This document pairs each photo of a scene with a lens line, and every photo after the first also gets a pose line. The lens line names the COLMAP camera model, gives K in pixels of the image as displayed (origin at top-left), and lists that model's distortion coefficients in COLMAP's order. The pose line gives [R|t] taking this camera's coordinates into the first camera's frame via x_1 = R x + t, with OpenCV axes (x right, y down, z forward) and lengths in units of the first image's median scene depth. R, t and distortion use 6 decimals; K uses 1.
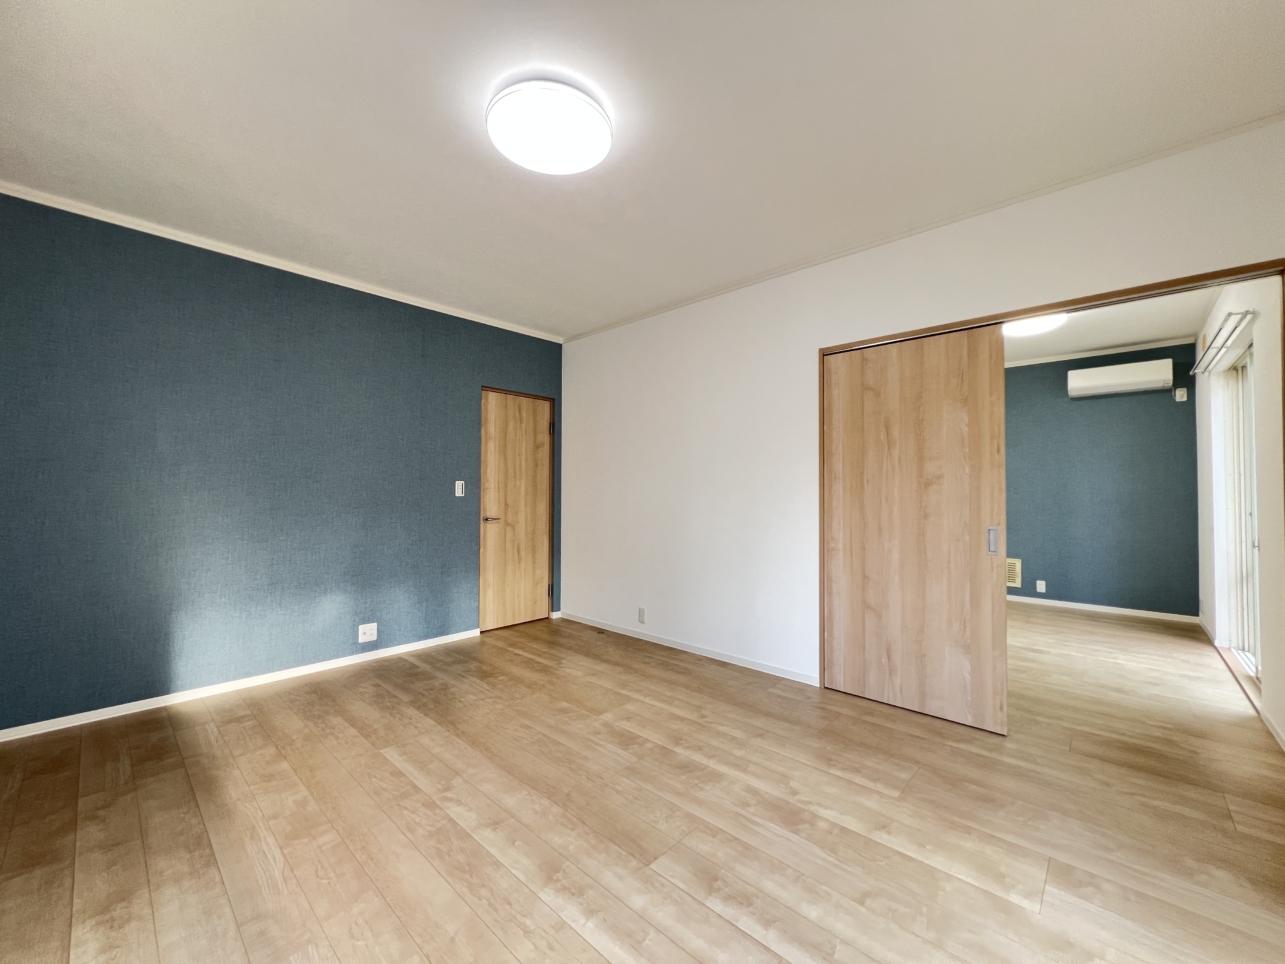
lens RADIAL K [[510.0, 0, 642.5], [0, 510.0, 482.0], [0, 0, 1]] dist [-0.000663, -0.000008]
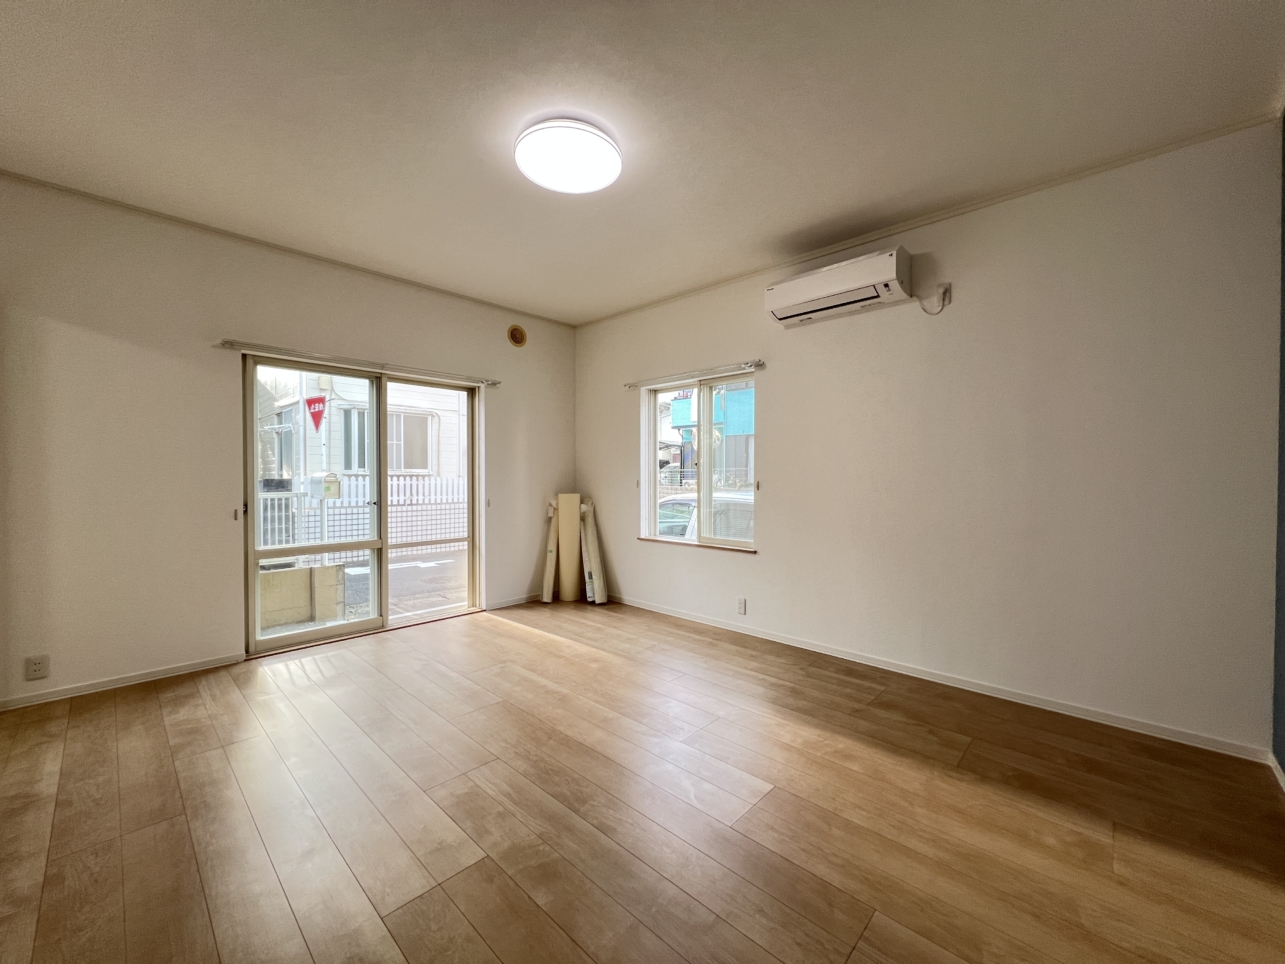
lens RADIAL K [[510.0, 0, 642.5], [0, 510.0, 482.0], [0, 0, 1]] dist [-0.000663, -0.000008]
pose [[-0.999935, -0.006562, 0.009376, -0.362889], [-0.006660, 0.999923, -0.010442, 0.055842], [-0.009307, -0.010504, -0.999902, 2.164232]]
